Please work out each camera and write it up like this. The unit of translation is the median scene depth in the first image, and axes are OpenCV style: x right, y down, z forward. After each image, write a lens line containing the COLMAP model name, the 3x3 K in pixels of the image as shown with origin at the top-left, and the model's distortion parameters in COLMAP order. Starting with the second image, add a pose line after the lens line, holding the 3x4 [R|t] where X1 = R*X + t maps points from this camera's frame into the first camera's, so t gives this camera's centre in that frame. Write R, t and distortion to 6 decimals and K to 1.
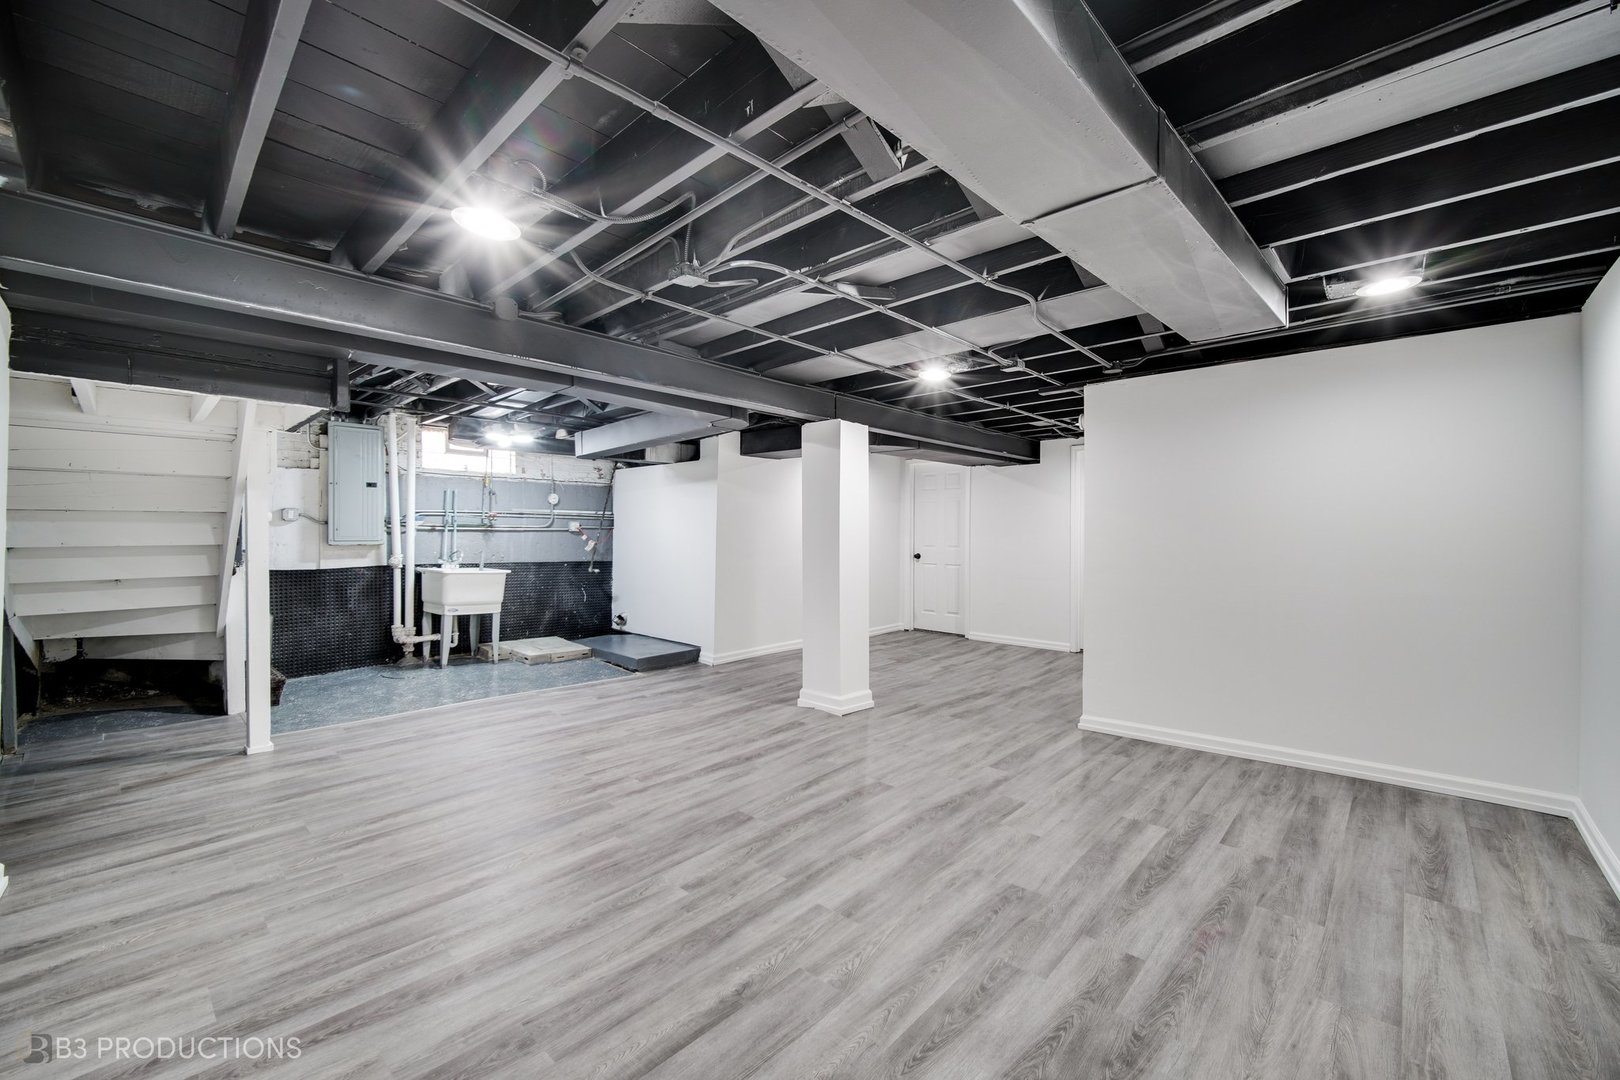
lens RADIAL K [[648.6, 0, 809.4], [0, 648.6, 531.1], [0, 0, 1]] dist [-0.000471, -0.000040]
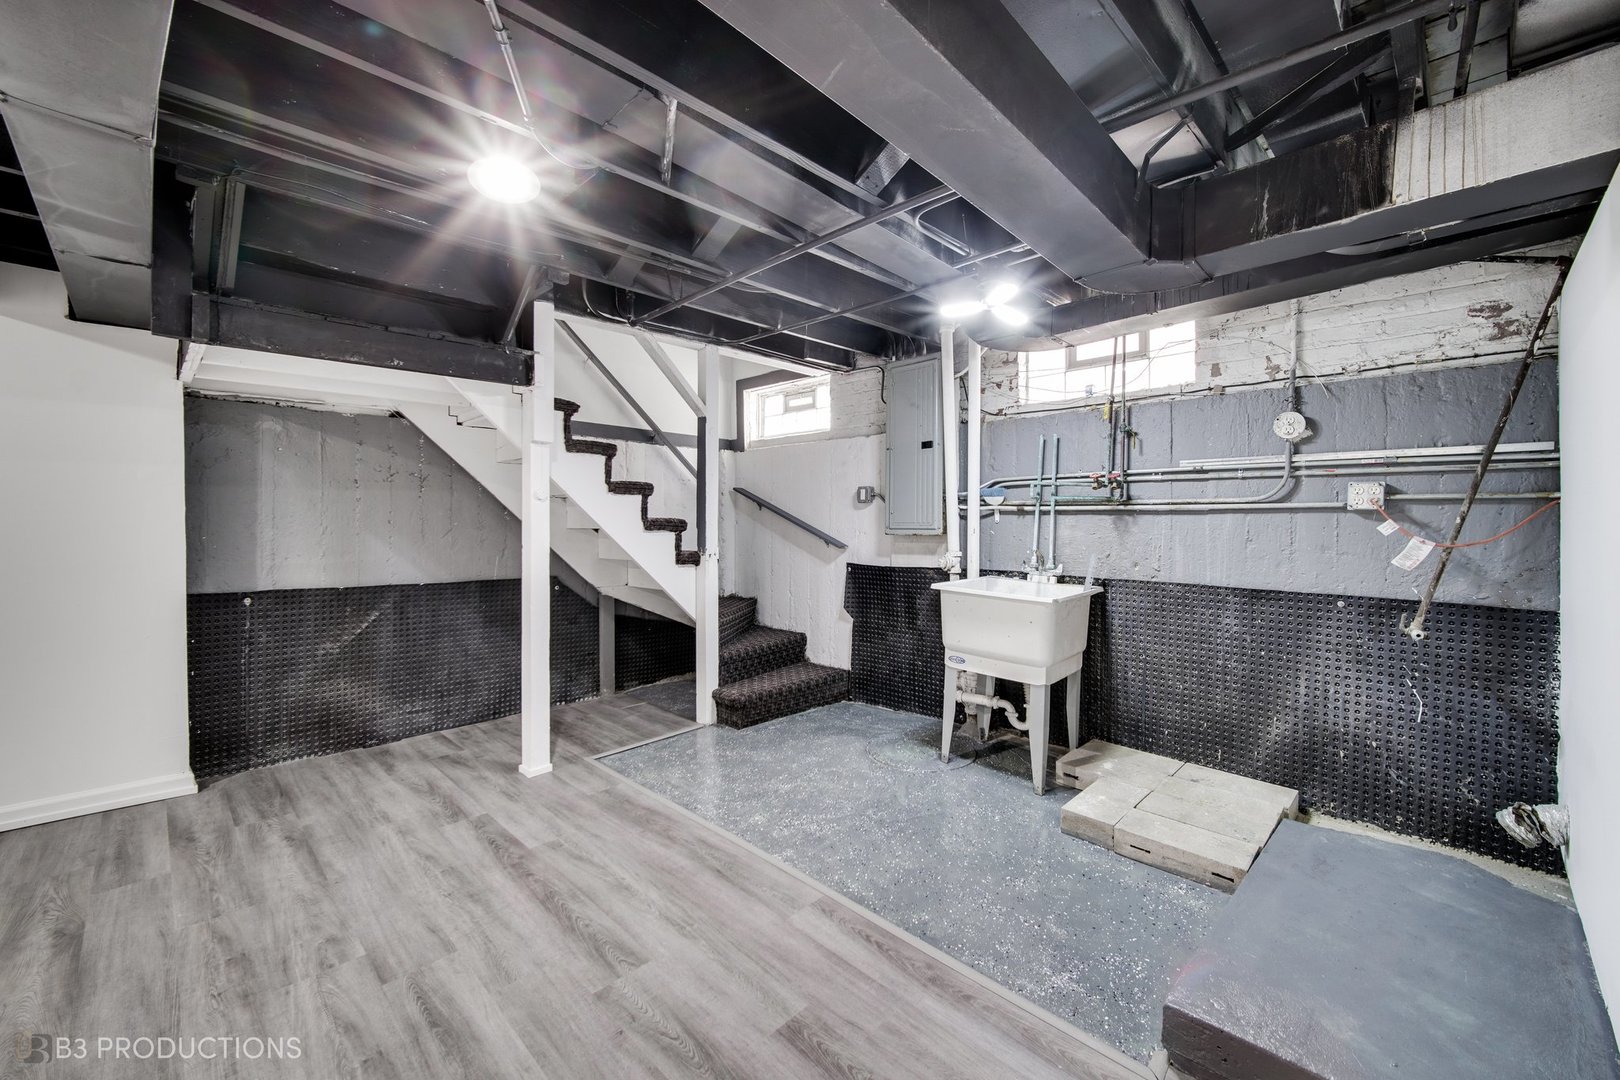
lens RADIAL K [[648.6, 0, 809.4], [0, 648.6, 531.1], [0, 0, 1]] dist [-0.000471, -0.000040]
pose [[-0.024117, 0.009937, -0.999660, -0.008748], [-0.001465, 0.999949, 0.009975, 0.008924], [0.999708, 0.001705, -0.024101, 0.774434]]
